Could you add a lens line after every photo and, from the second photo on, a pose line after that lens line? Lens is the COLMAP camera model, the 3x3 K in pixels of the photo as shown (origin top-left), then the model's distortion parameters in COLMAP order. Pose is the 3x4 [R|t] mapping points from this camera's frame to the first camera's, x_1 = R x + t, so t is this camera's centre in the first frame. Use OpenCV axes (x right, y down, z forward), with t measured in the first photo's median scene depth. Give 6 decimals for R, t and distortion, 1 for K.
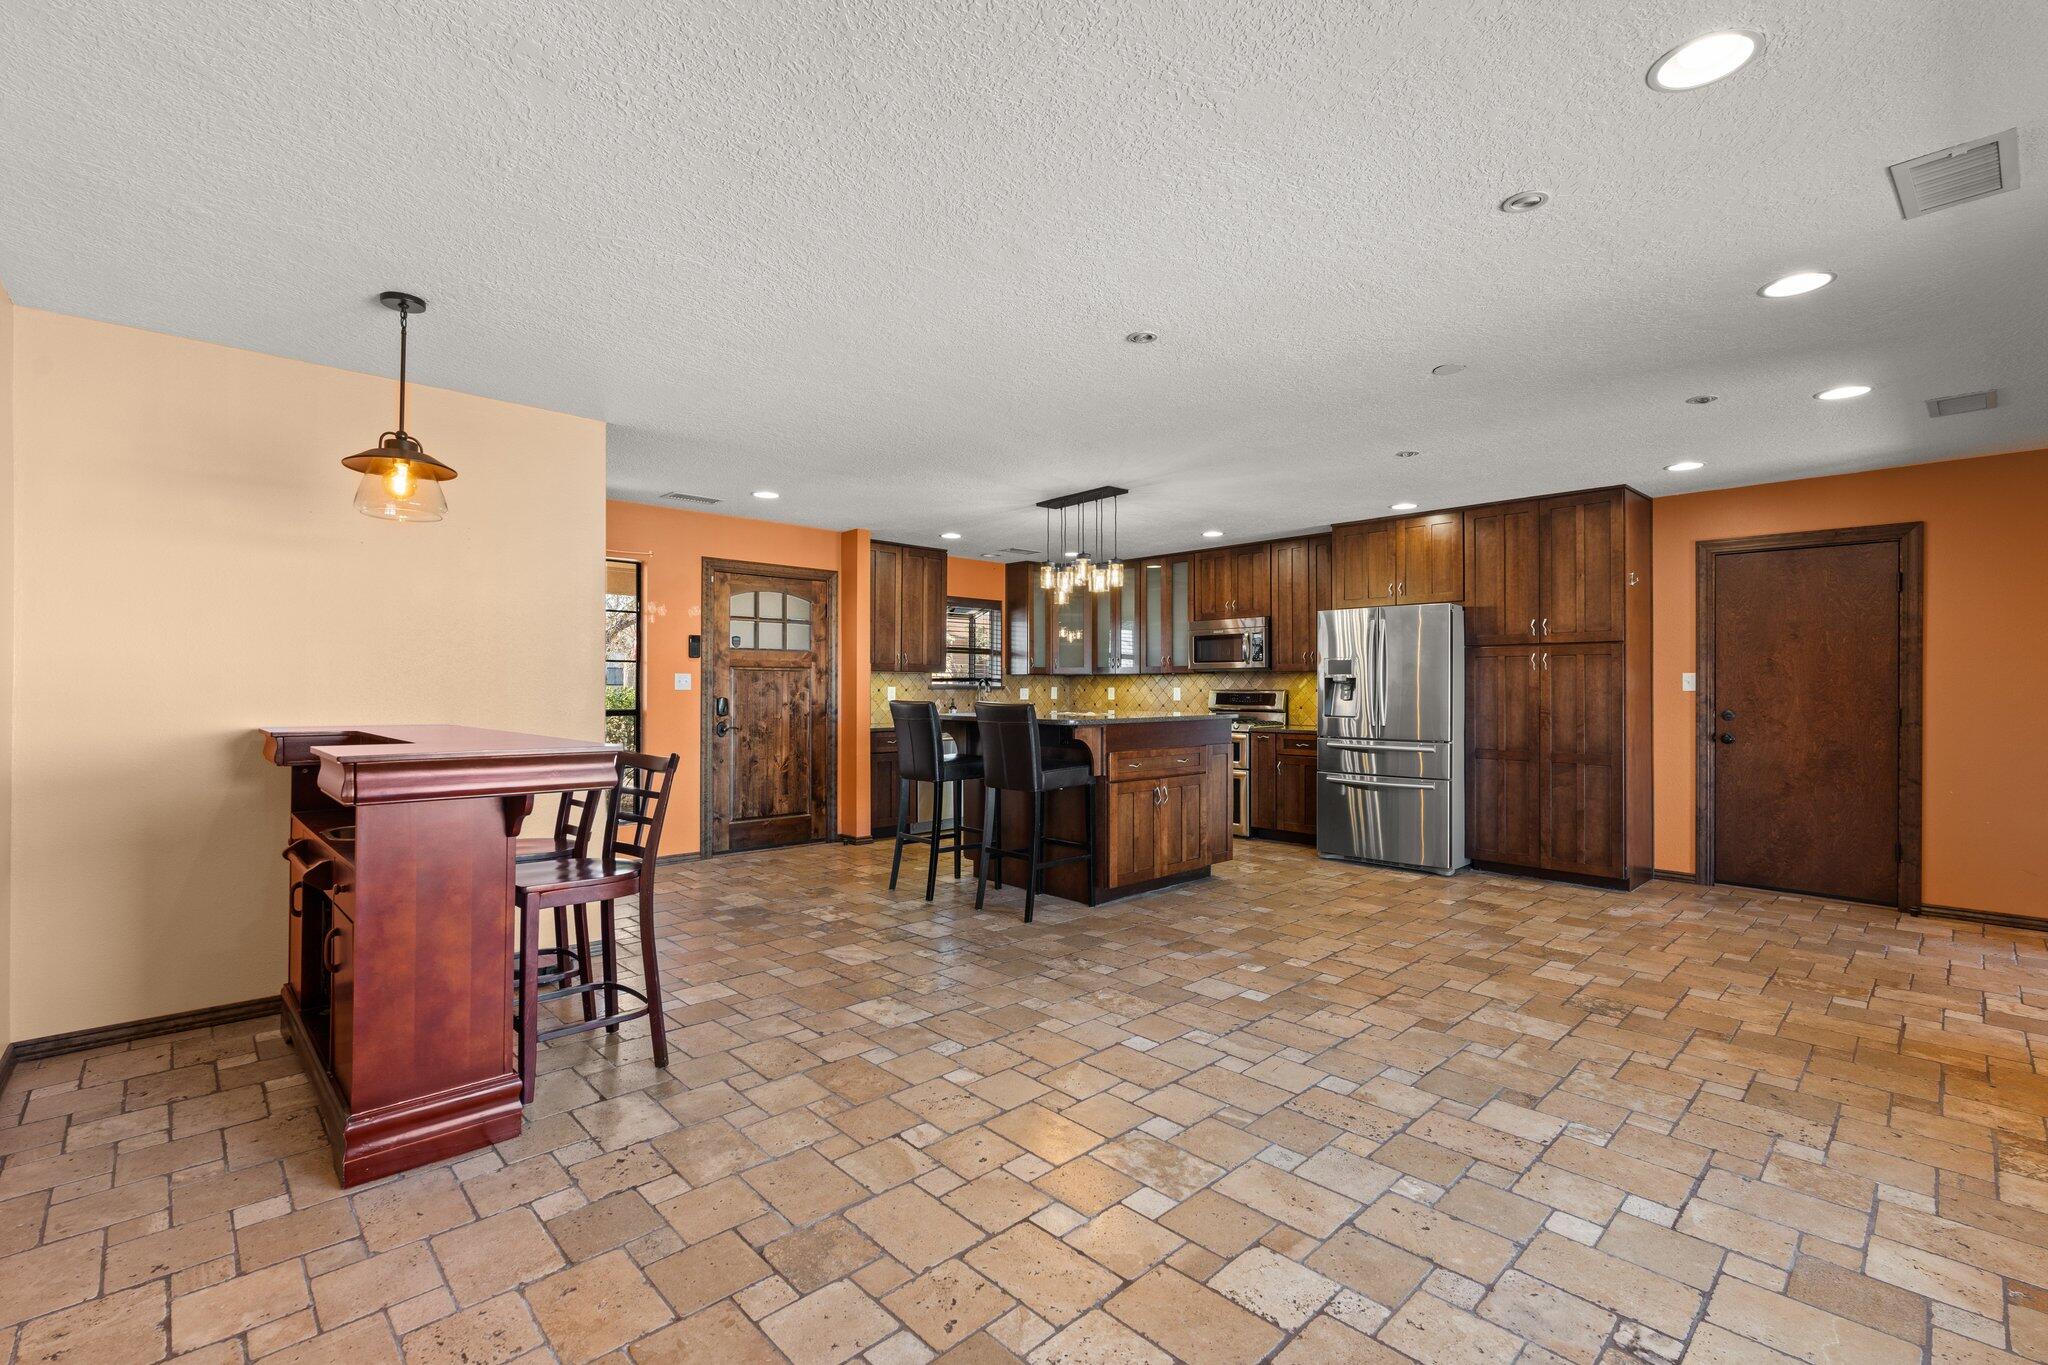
lens RADIAL K [[903.3, 0, 1024.0], [0, 903.3, 682.5], [0, 0, 1]] dist [-0.002211, -0.000102]
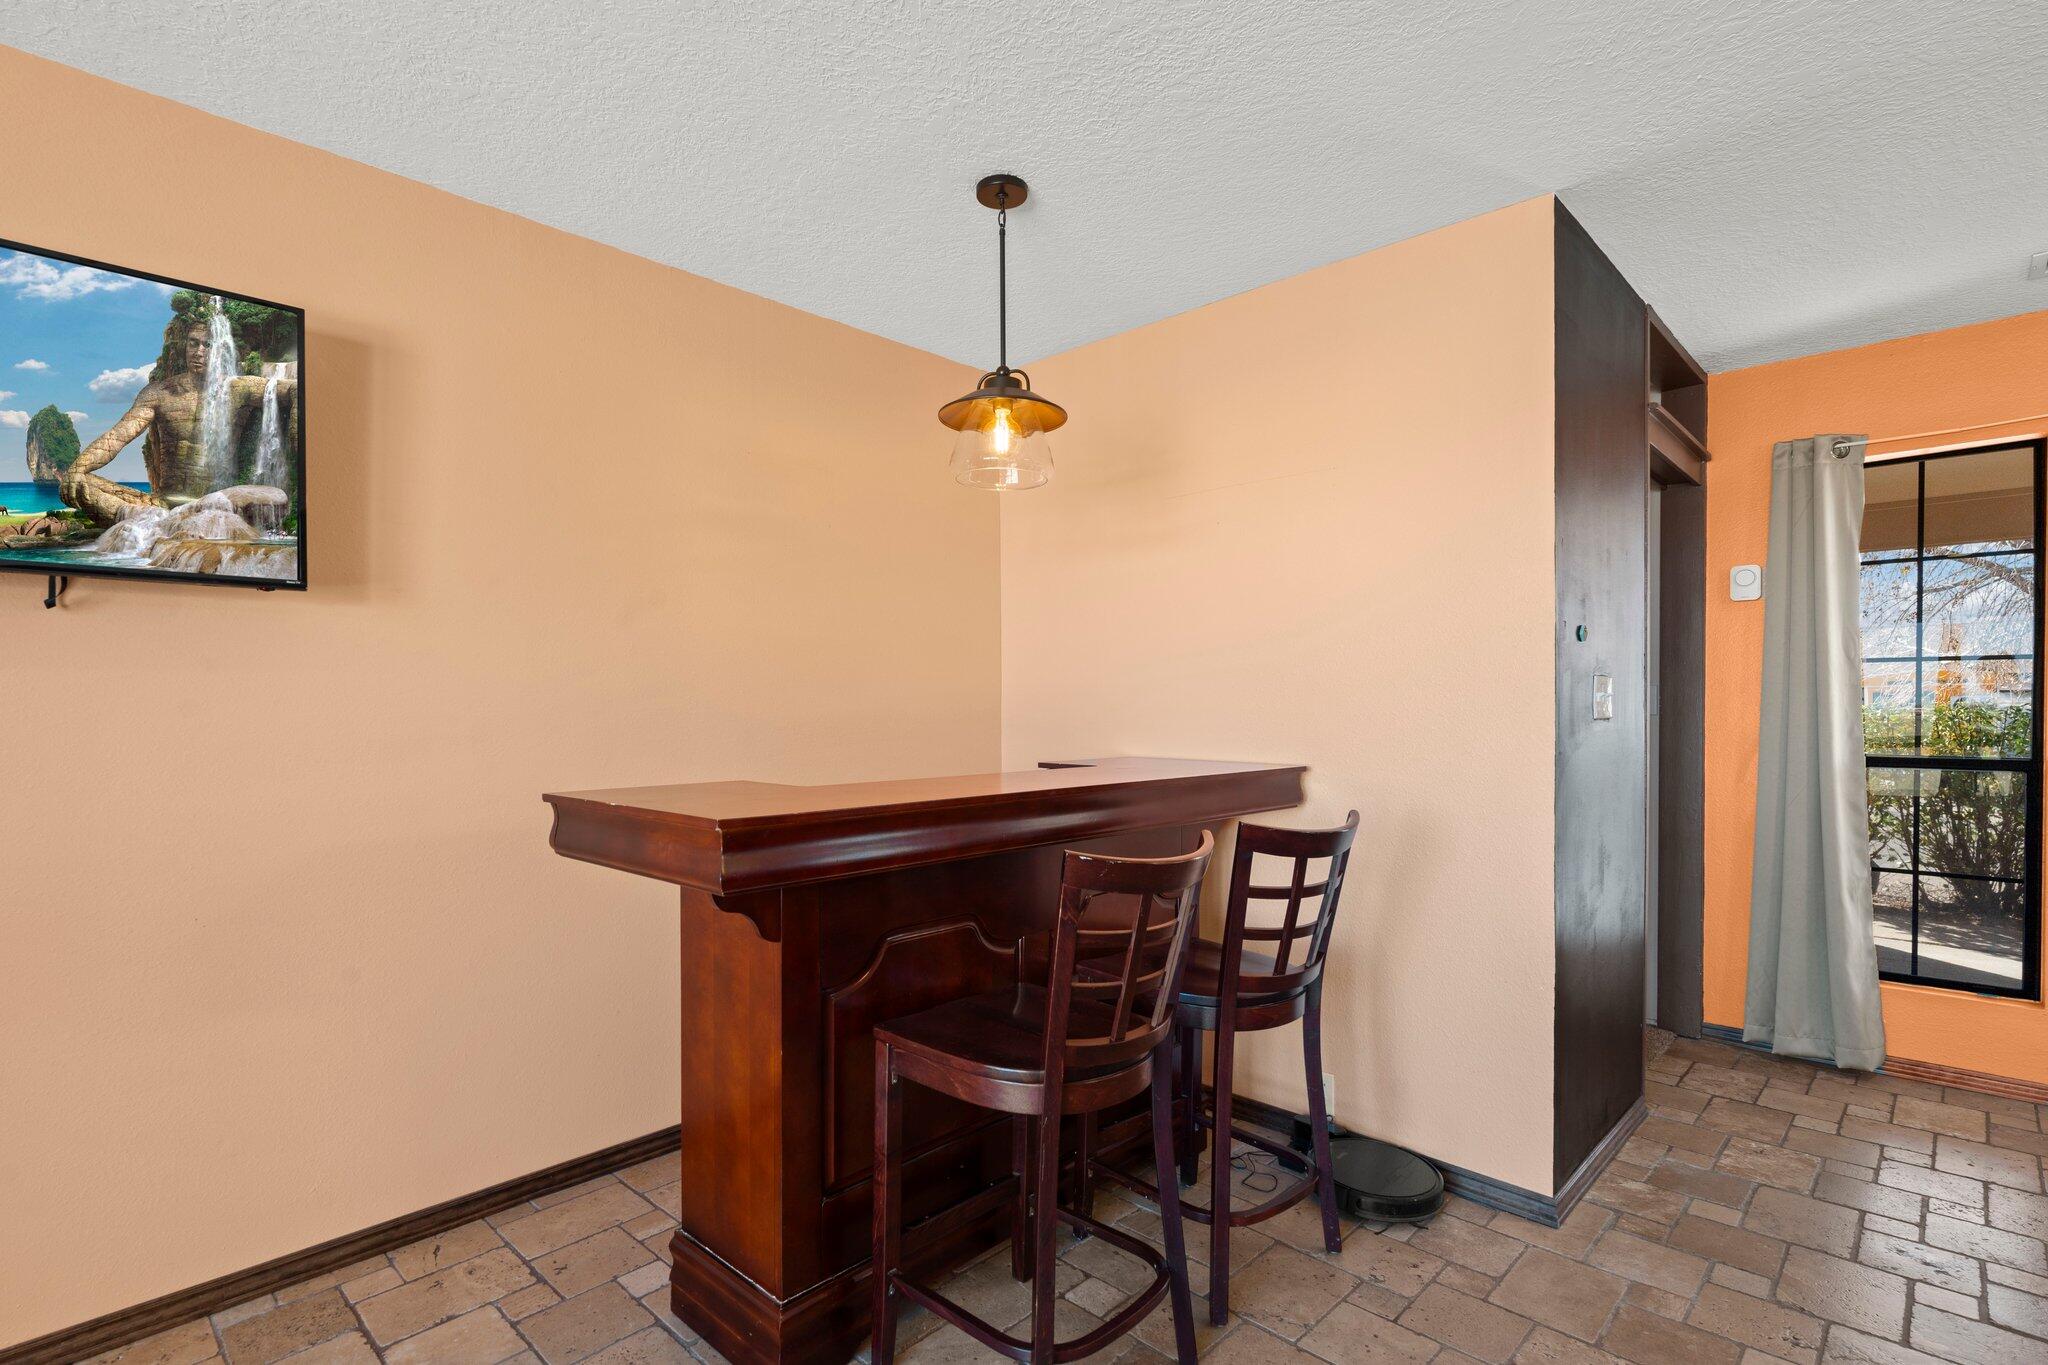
lens RADIAL K [[987.6, 0, 1016.6], [0, 987.6, 719.8], [0, 0, 1]] dist [-0.001051, -0.000158]
pose [[0.040339, 0.007151, -0.999160, 0.058442], [0.006344, 0.999952, 0.007412, 0.002827], [0.999166, -0.006637, 0.040292, 0.437758]]
